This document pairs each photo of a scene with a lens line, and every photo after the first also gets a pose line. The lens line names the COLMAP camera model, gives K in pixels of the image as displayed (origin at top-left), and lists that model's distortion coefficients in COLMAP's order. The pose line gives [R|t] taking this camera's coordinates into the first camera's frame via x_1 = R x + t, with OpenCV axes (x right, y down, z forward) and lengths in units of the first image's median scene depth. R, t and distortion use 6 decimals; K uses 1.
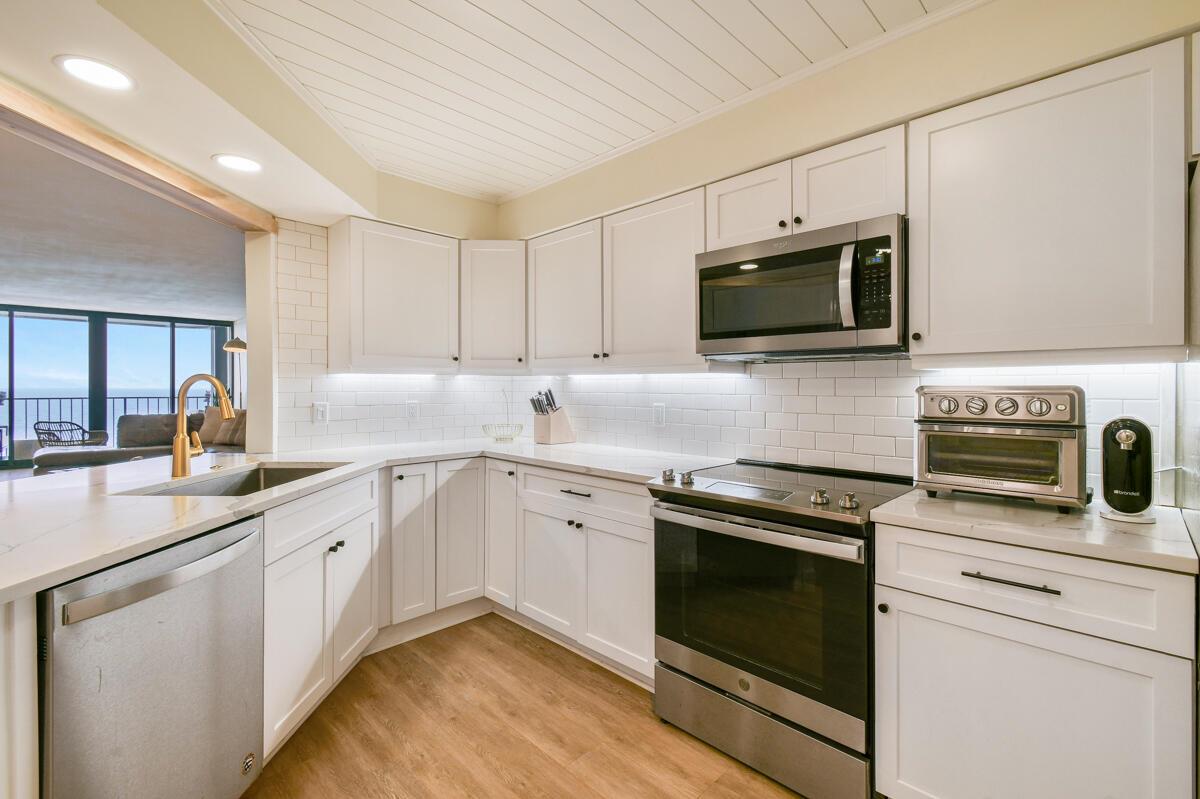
lens RADIAL K [[537.8, 0, 600.0], [0, 537.8, 399.5], [0, 0, 1]] dist [0.002263, 0.000079]
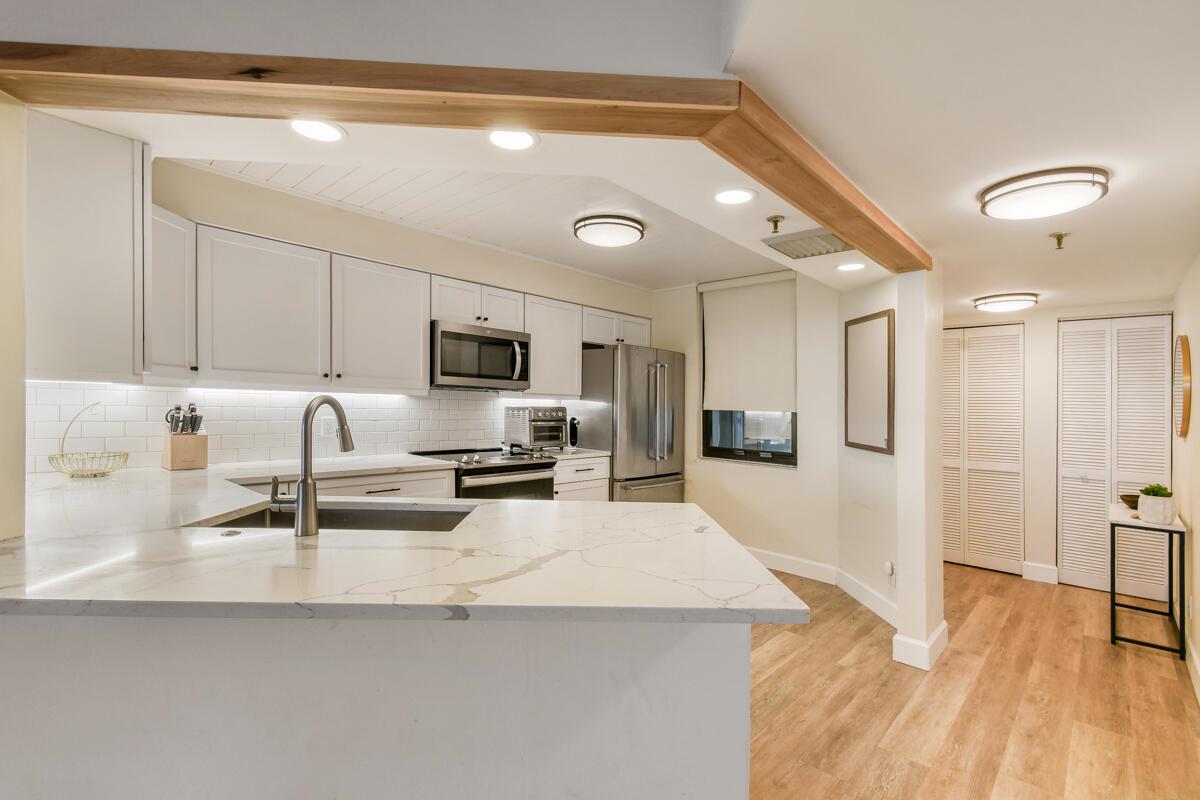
lens RADIAL K [[537.8, 0, 600.0], [0, 537.8, 400.0], [0, 0, 1]] dist [0.002263, 0.000079]
pose [[-0.032701, 0.007734, 0.999435, -1.373055], [0.003340, 0.999965, -0.007629, -0.024973], [-0.999460, 0.003089, -0.032726, 0.577575]]
